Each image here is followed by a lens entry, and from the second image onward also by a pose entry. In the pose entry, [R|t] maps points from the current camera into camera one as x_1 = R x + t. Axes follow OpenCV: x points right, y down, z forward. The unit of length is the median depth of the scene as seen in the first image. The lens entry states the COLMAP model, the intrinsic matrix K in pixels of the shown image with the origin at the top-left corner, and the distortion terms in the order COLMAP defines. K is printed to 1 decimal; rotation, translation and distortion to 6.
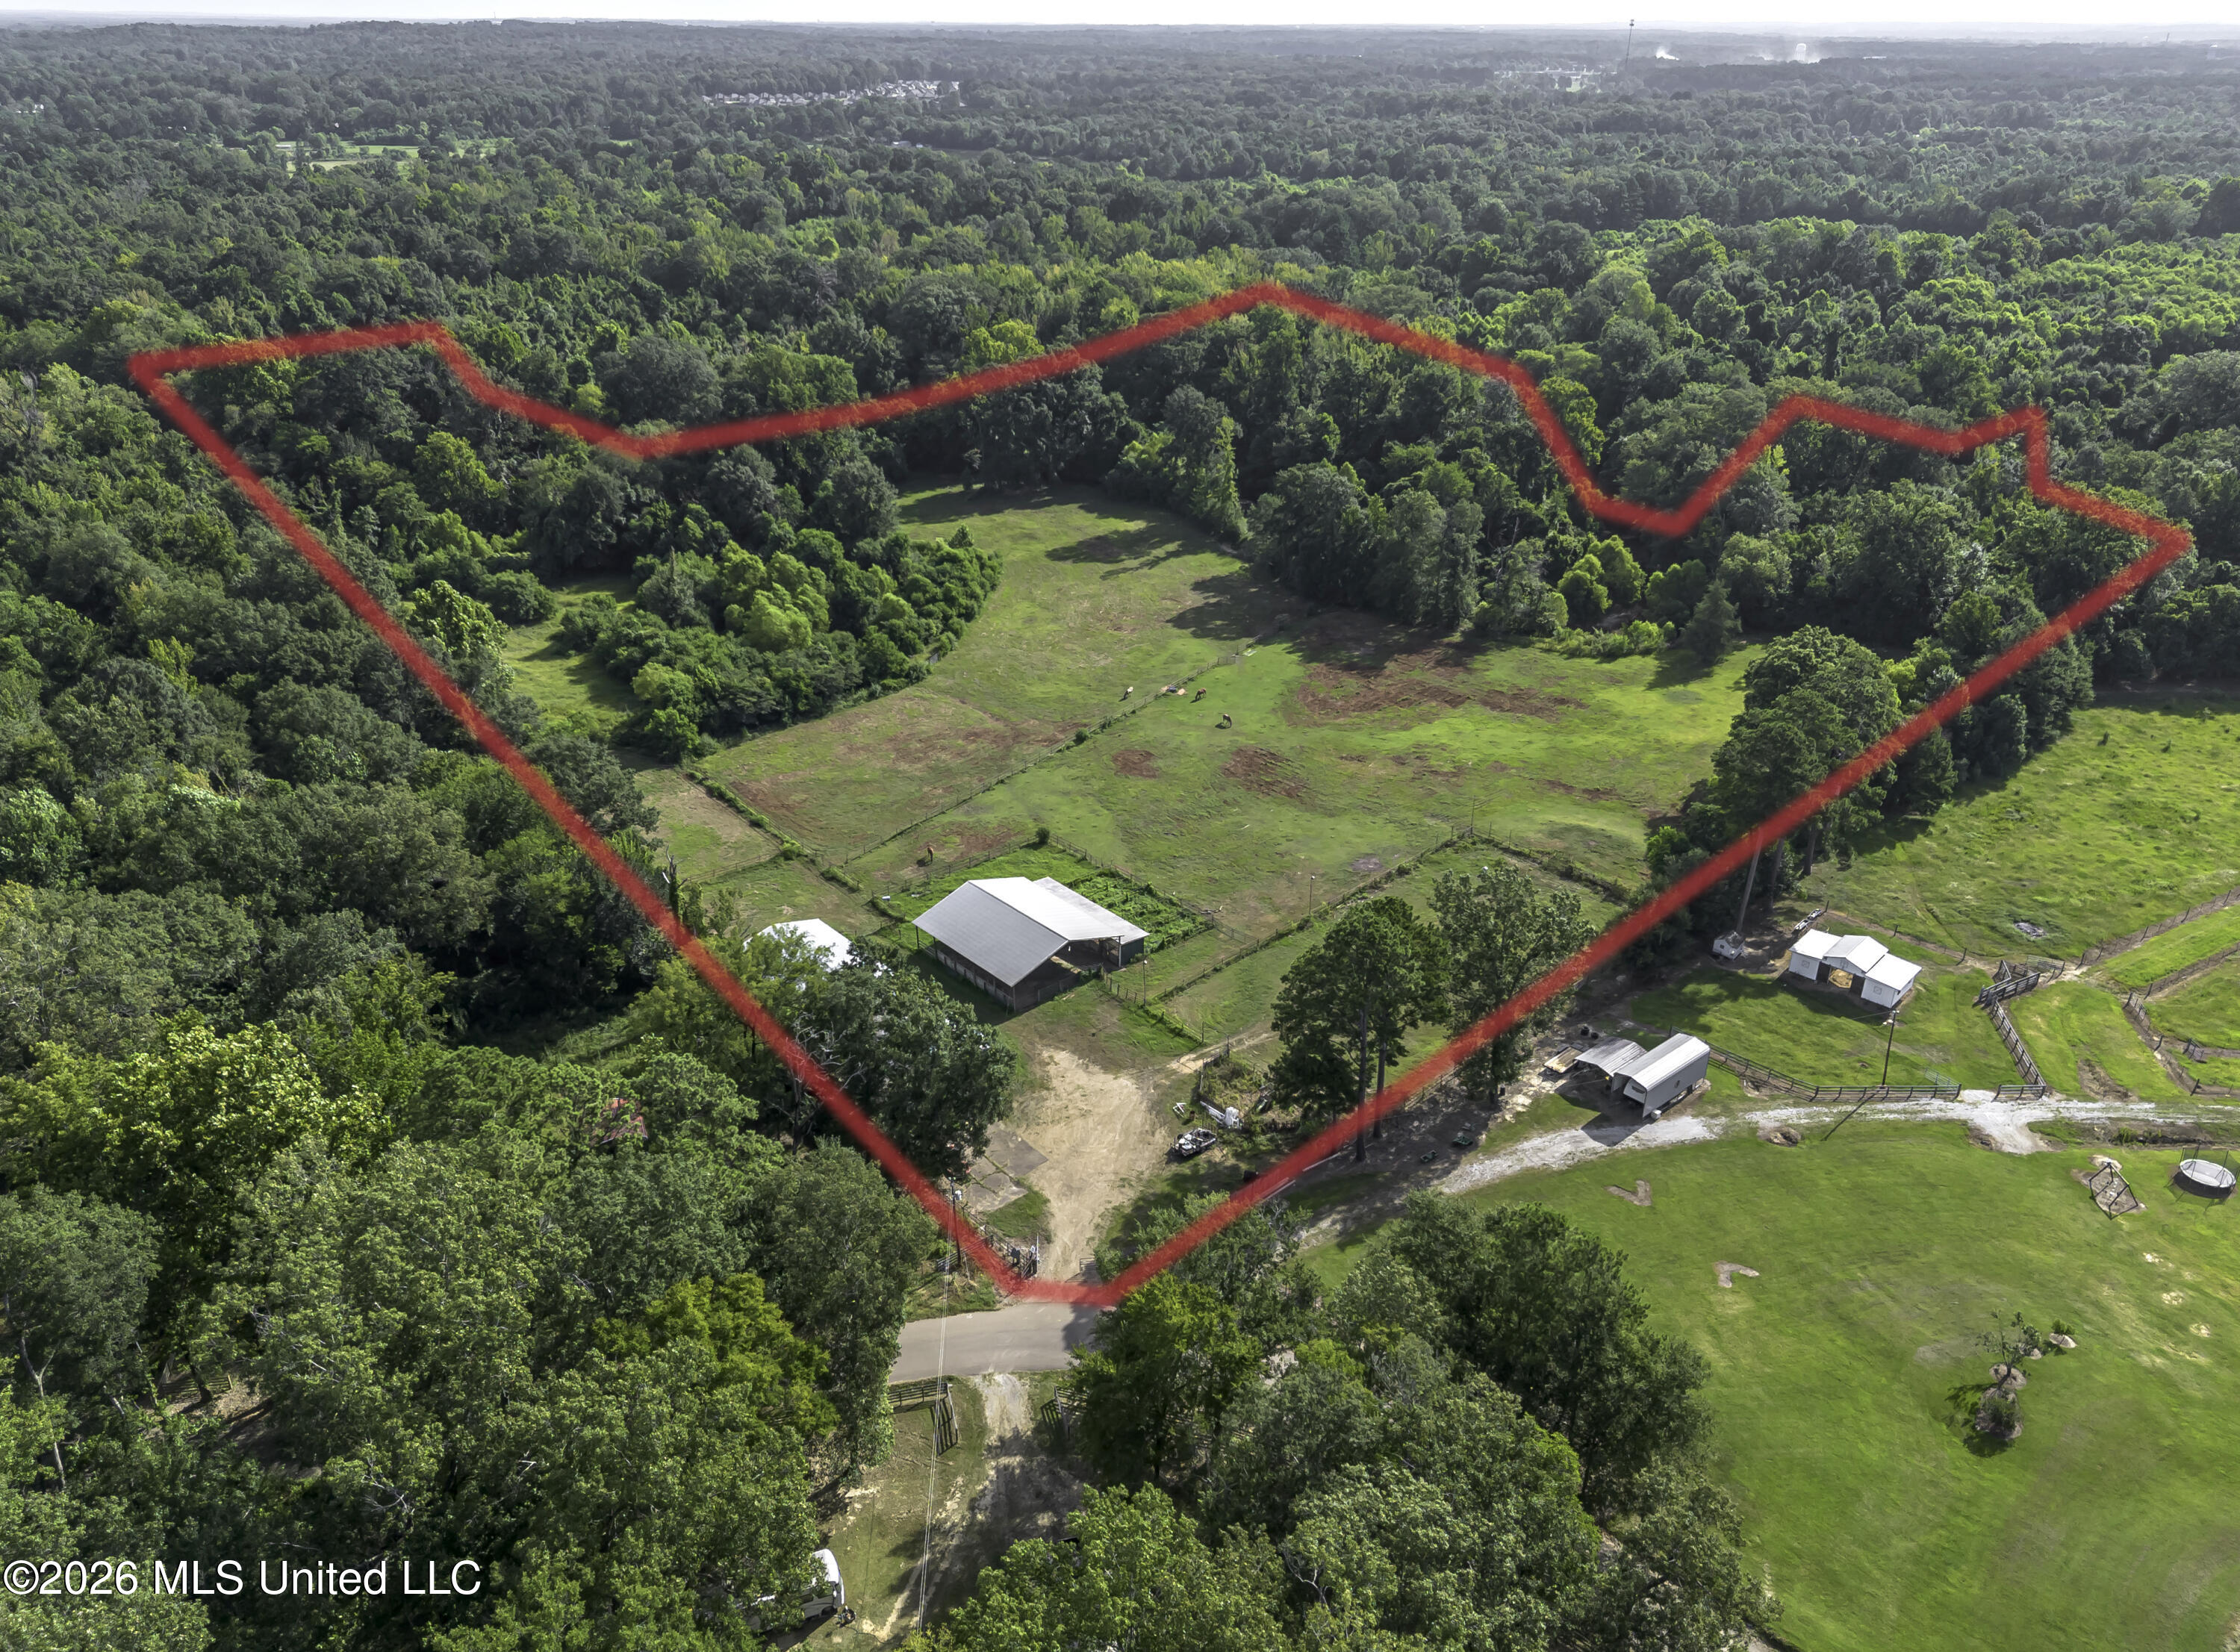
lens RADIAL K [[1579.8, 0, 1120.0], [0, 1579.8, 826.0], [0, 0, 1]] dist [0.061121, -0.054394]
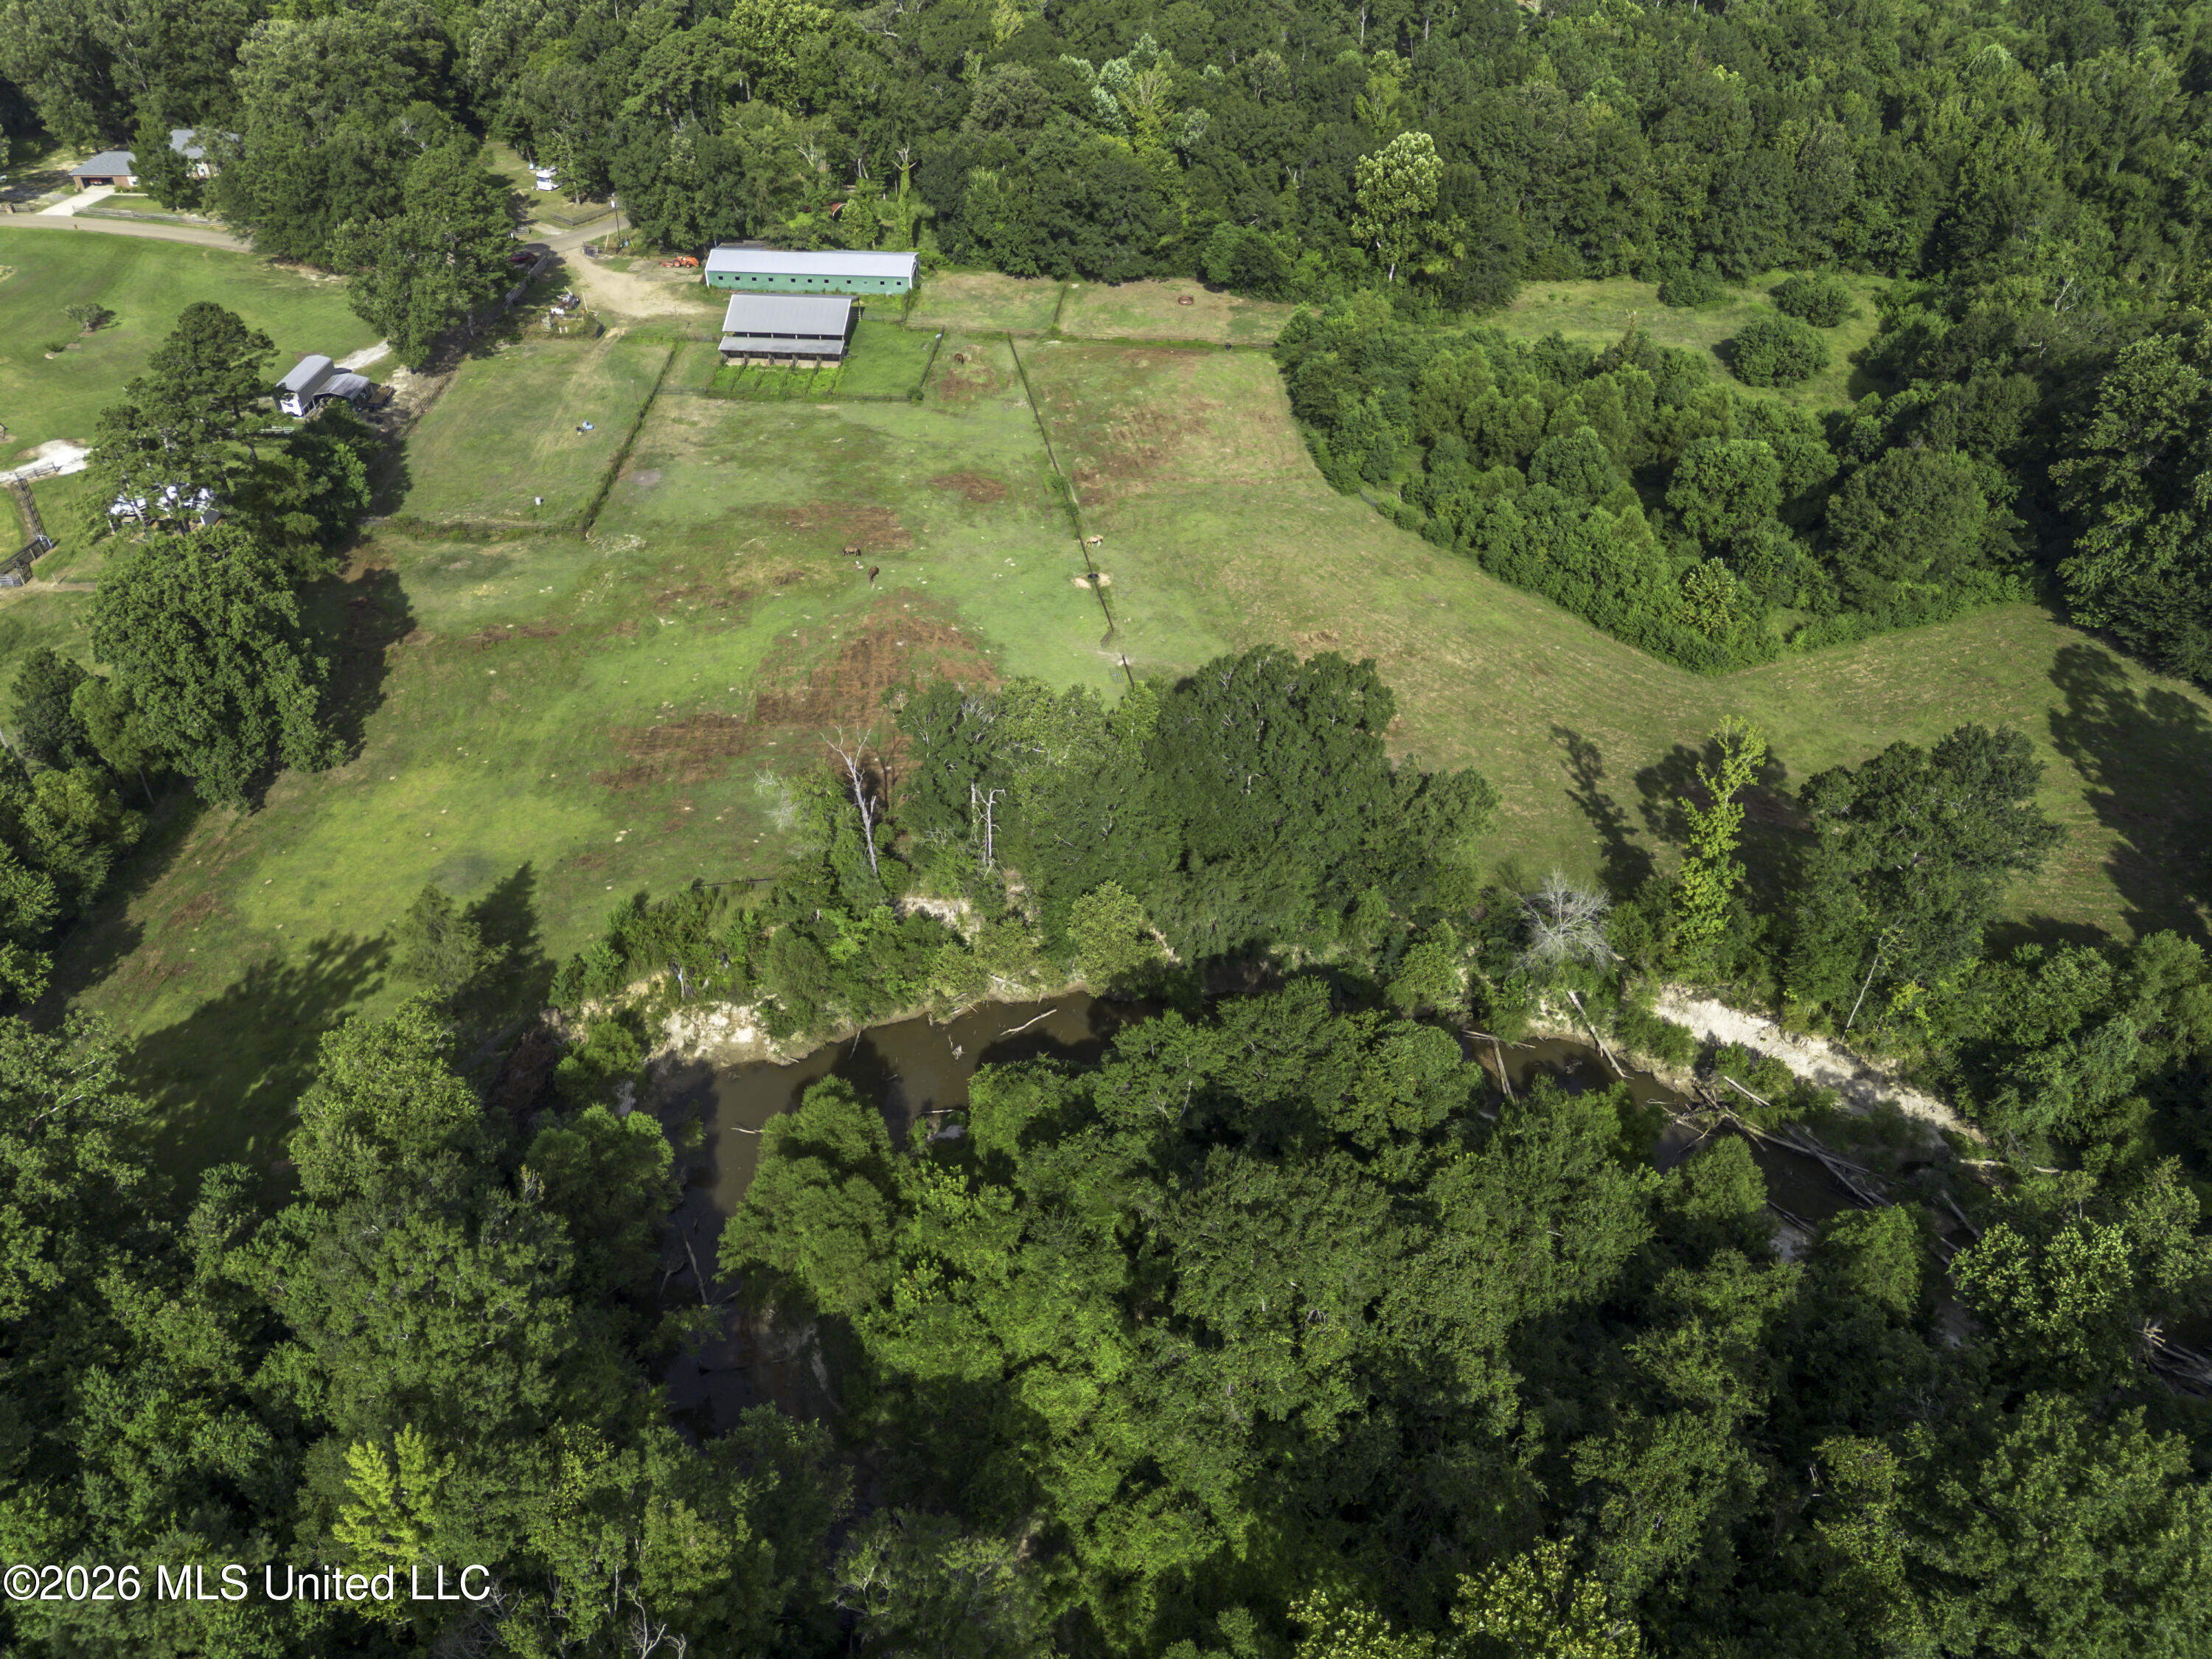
lens RADIAL K [[1574.0, 0, 1106.4], [0, 1574.0, 822.9], [0, 0, 1]] dist [0.080623, -0.065994]
pose [[-0.693438, 0.435506, -0.574002, 0.508140], [-0.336192, 0.509047, 0.792368, -0.620891], [0.637275, 0.742432, -0.206579, 1.236661]]
